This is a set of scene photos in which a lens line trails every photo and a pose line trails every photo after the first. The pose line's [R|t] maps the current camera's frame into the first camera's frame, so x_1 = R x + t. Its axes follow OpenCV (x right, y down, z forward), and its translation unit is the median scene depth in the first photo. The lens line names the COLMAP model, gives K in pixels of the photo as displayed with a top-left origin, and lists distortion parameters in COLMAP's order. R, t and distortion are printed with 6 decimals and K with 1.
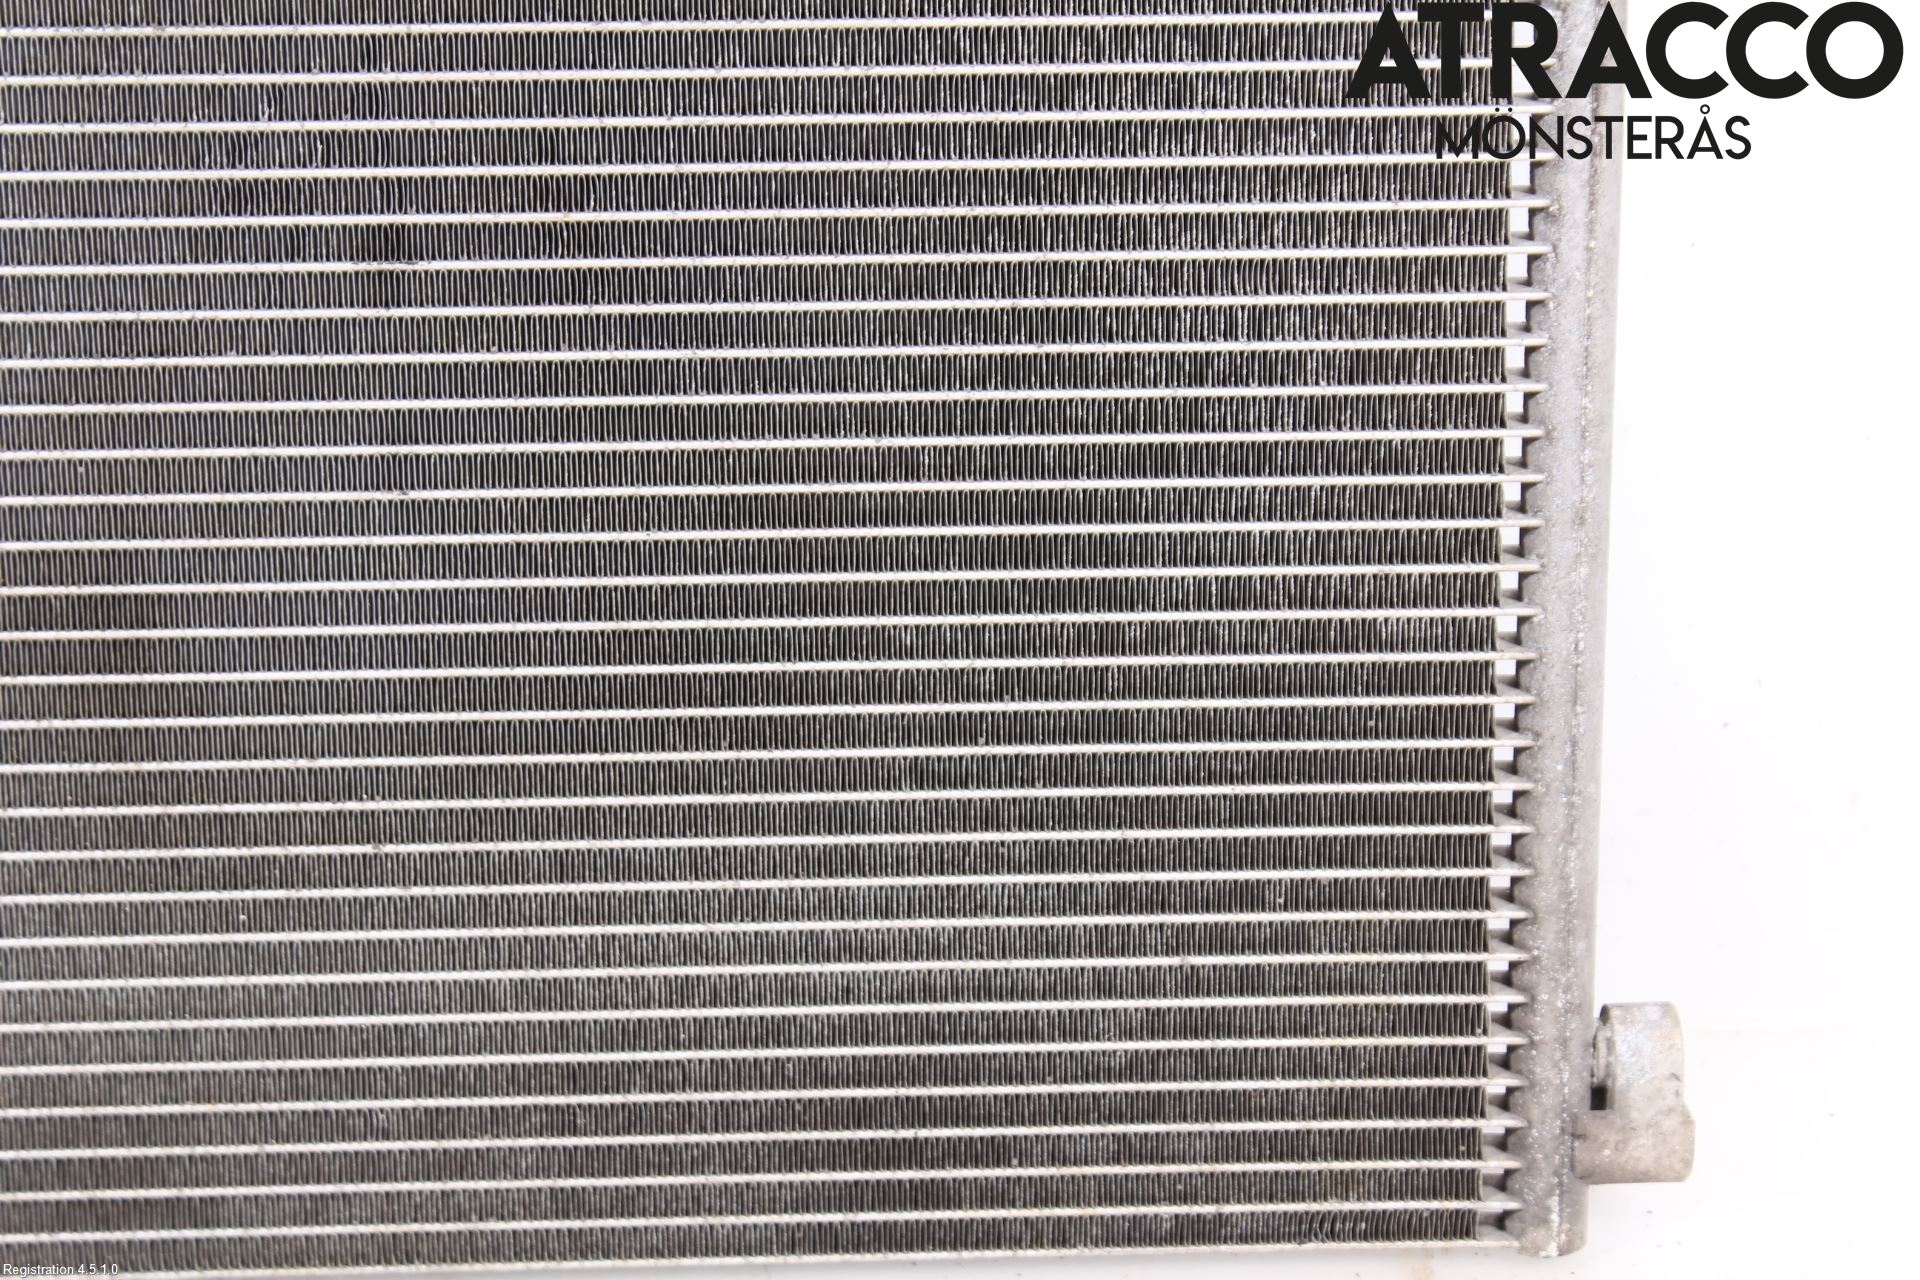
lens RADIAL K [[1616.4, 0, 962.6], [0, 1616.4, 636.5], [0, 0, 1]] dist [-0.002424, 0.010544]
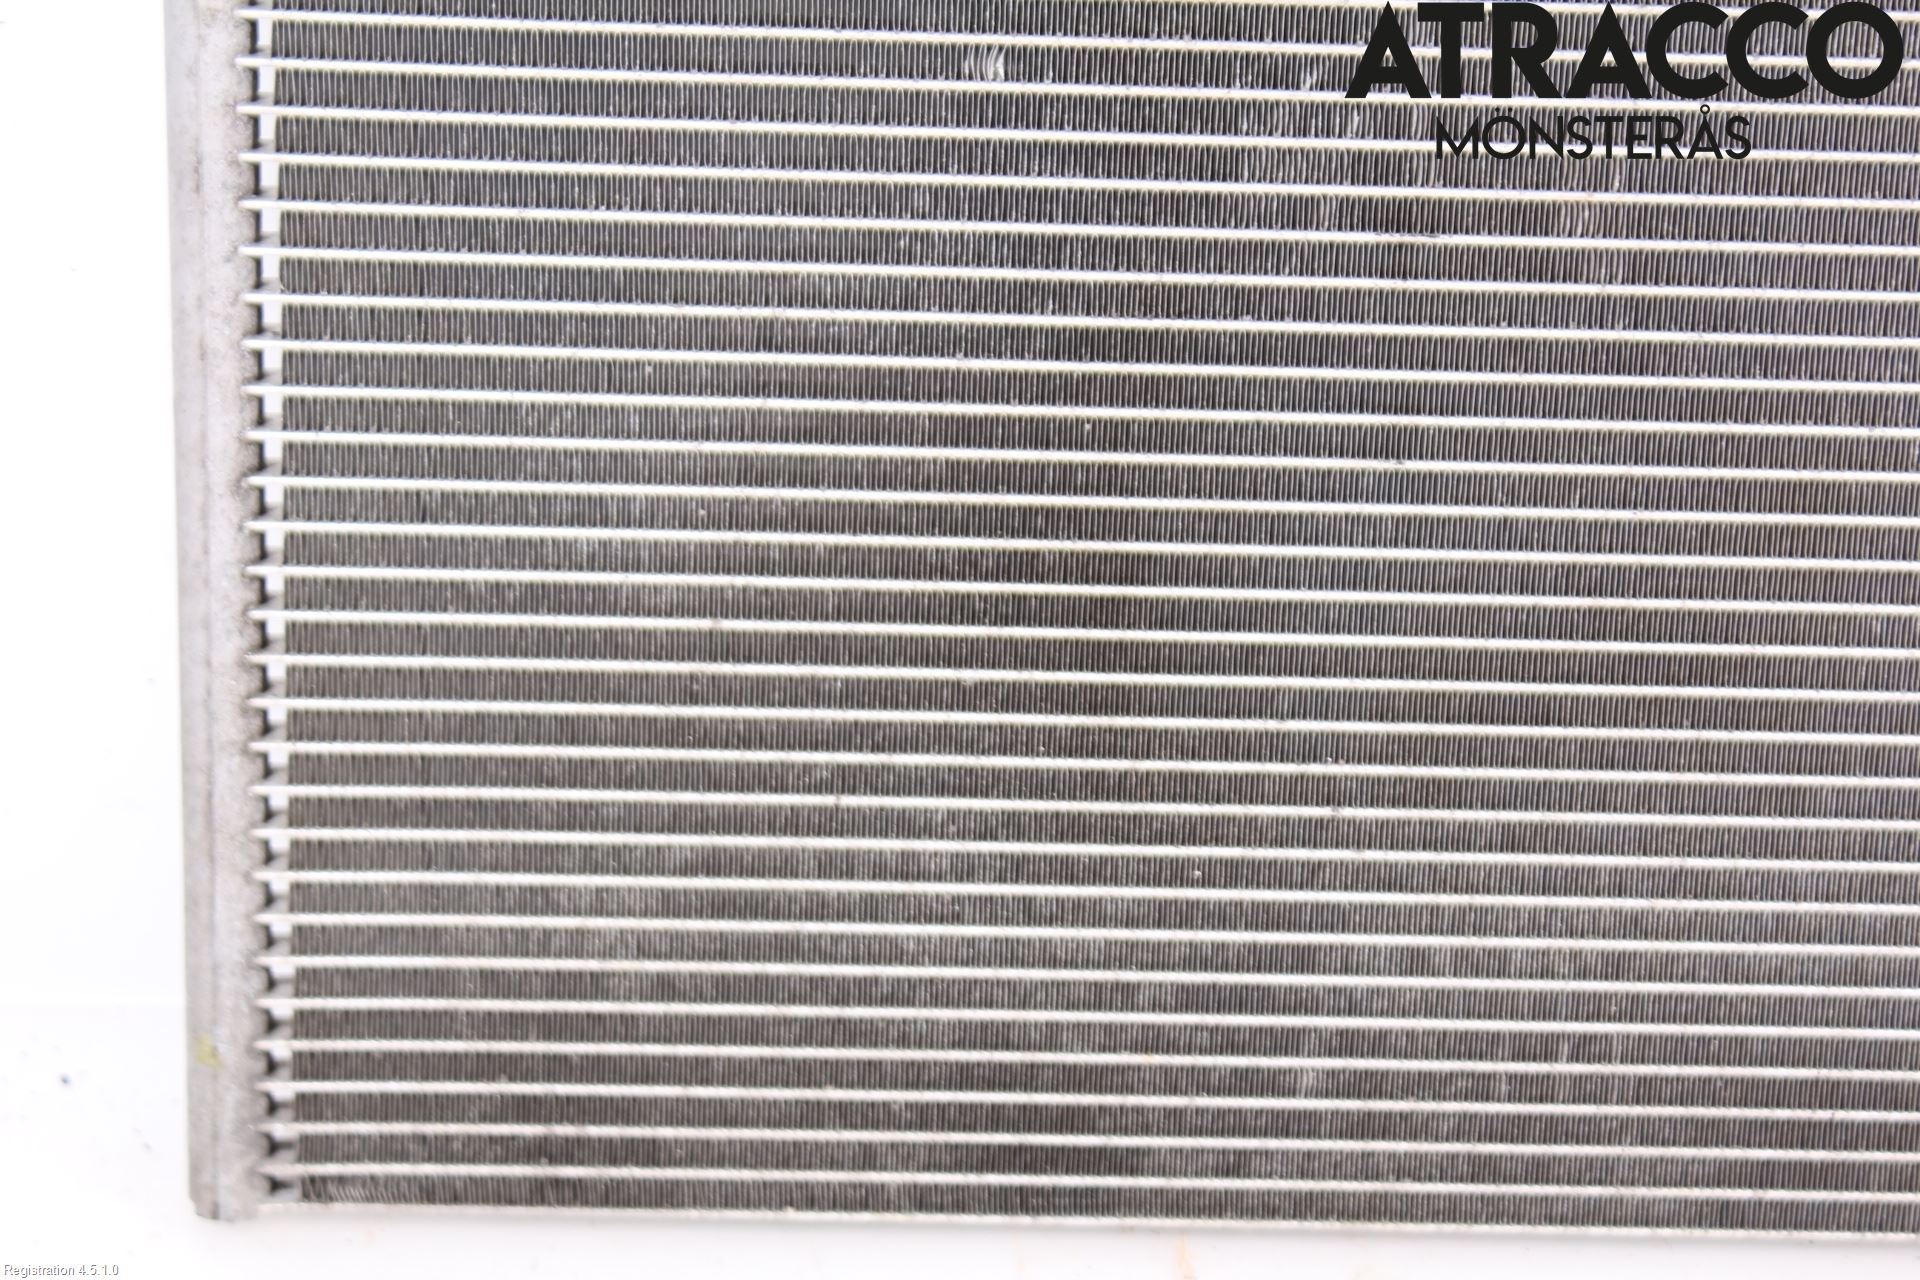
lens RADIAL K [[4622.9, 0, 960.1], [0, 4622.9, 641.2], [0, 0, 1]] dist [0.017680, 0.000000]
pose [[0.996495, 0.049500, 0.067441, -0.778529], [-0.059485, 0.986096, 0.155168, -0.393601], [-0.058822, -0.158636, 0.985583, -1.744359]]
